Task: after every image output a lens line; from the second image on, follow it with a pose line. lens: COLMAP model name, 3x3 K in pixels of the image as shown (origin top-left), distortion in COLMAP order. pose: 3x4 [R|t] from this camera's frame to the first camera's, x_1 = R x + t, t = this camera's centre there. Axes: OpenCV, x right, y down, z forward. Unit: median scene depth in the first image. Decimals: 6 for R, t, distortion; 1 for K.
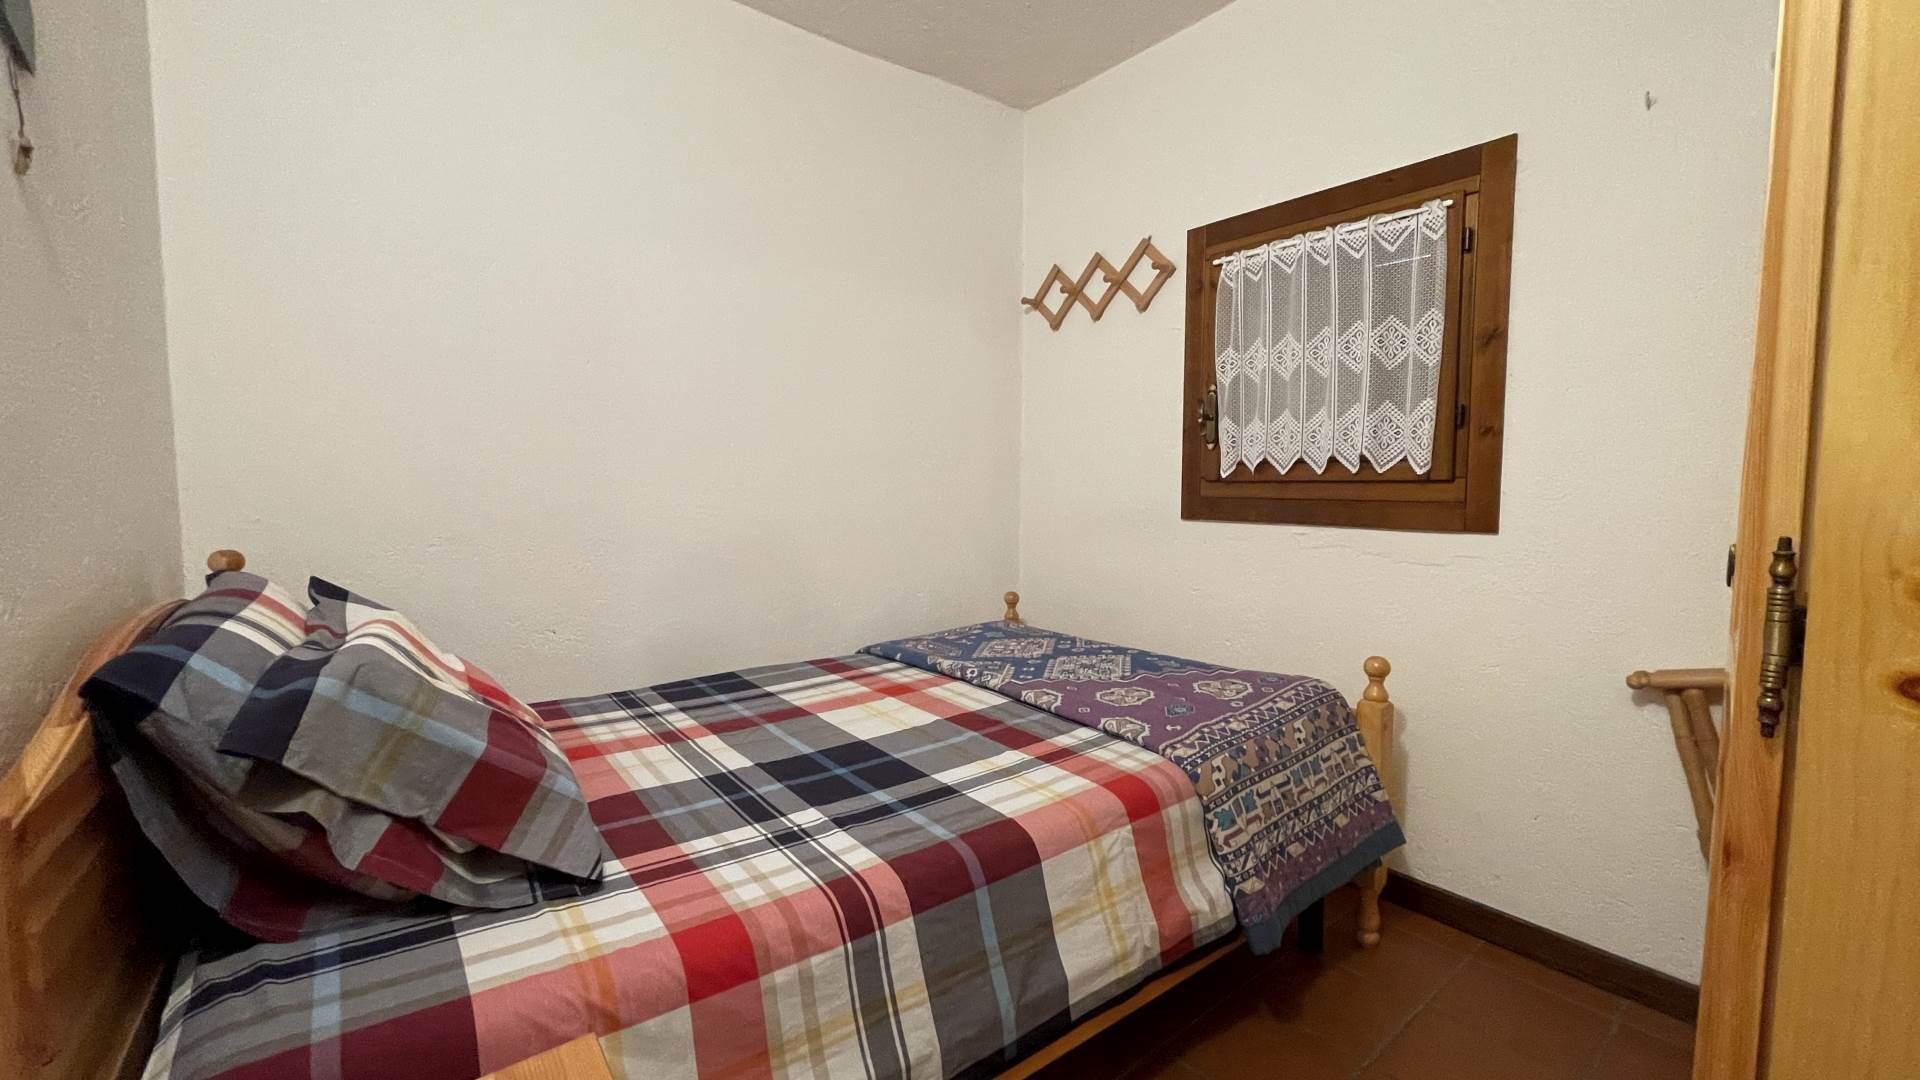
lens RADIAL K [[782.6, 0, 962.3], [0, 782.6, 541.1], [0, 0, 1]] dist [-0.005621, 0.001653]
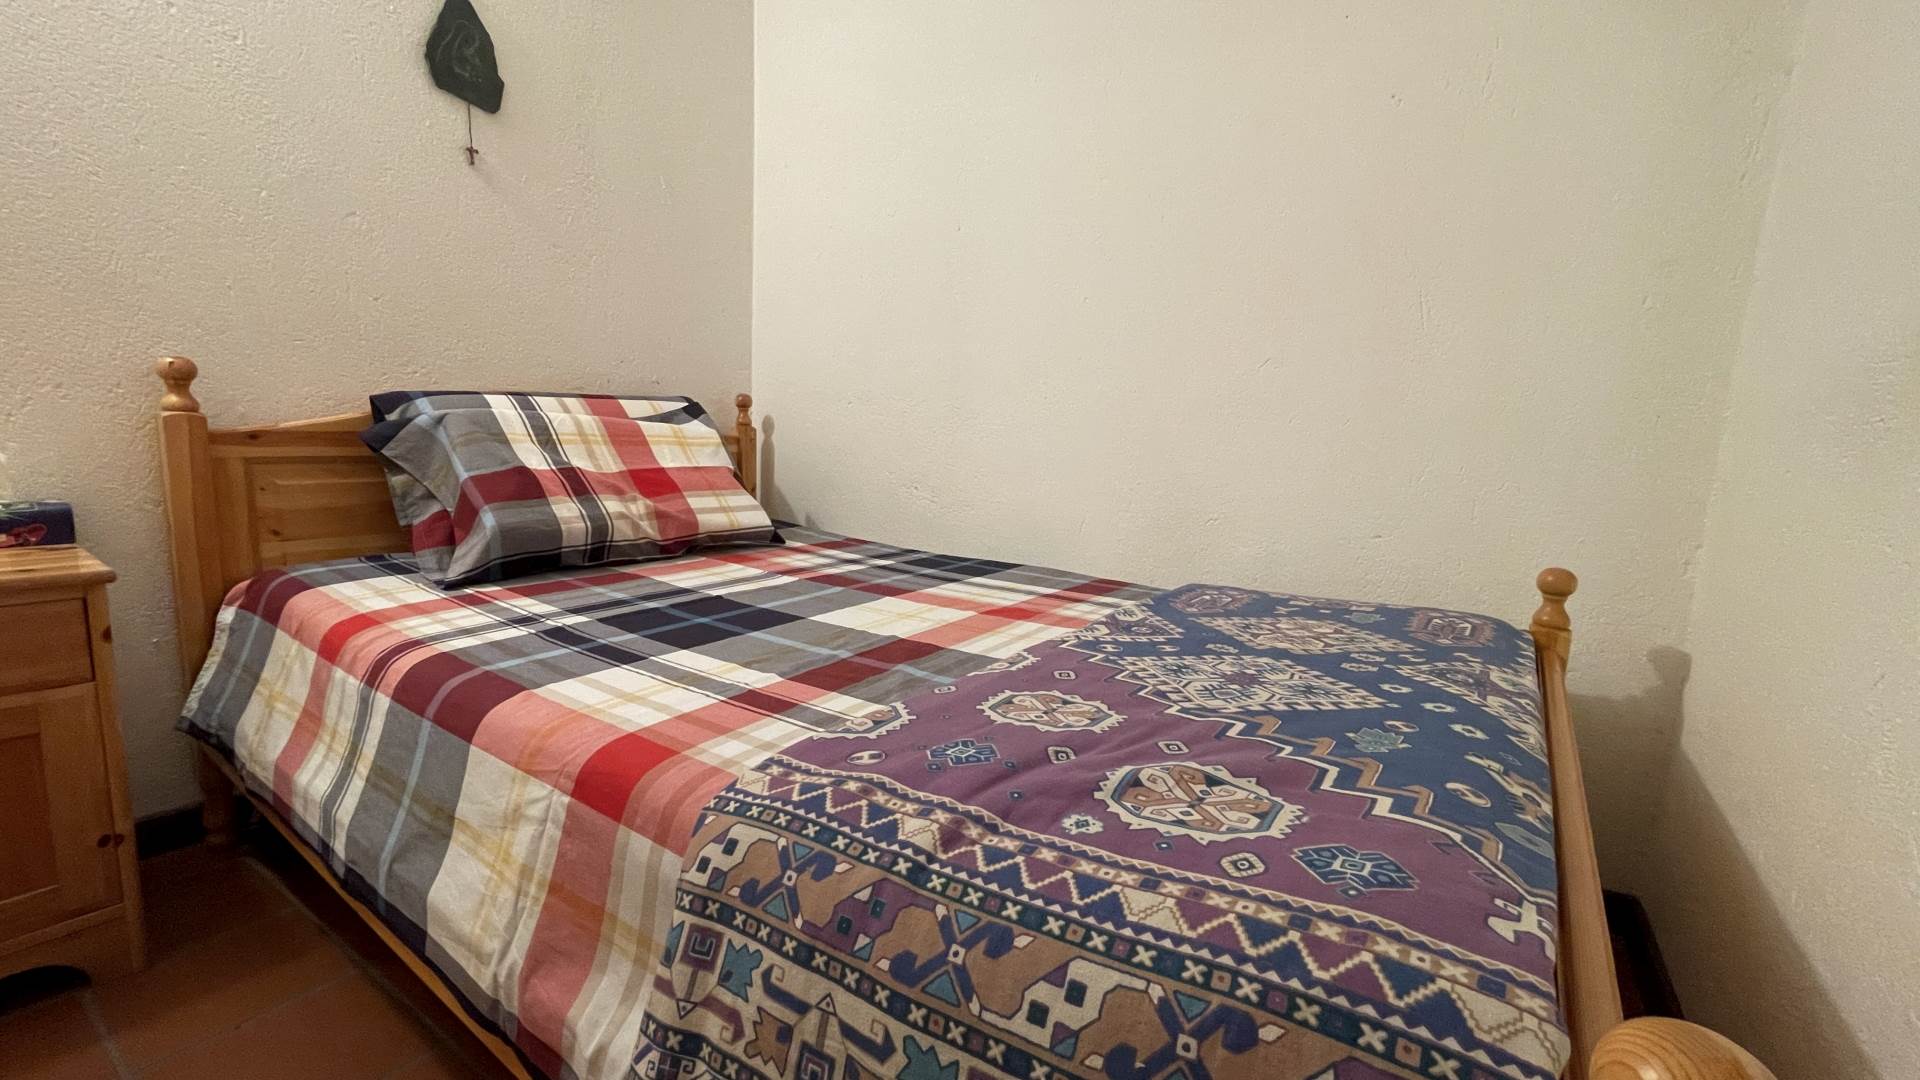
lens RADIAL K [[782.6, 0, 957.6], [0, 782.6, 538.7], [0, 0, 1]] dist [-0.005621, 0.001653]
pose [[0.302086, 0.153593, -0.940826, 0.703554], [-0.115455, 0.985564, 0.123826, 0.054222], [0.946263, 0.071217, 0.315458, 0.918375]]
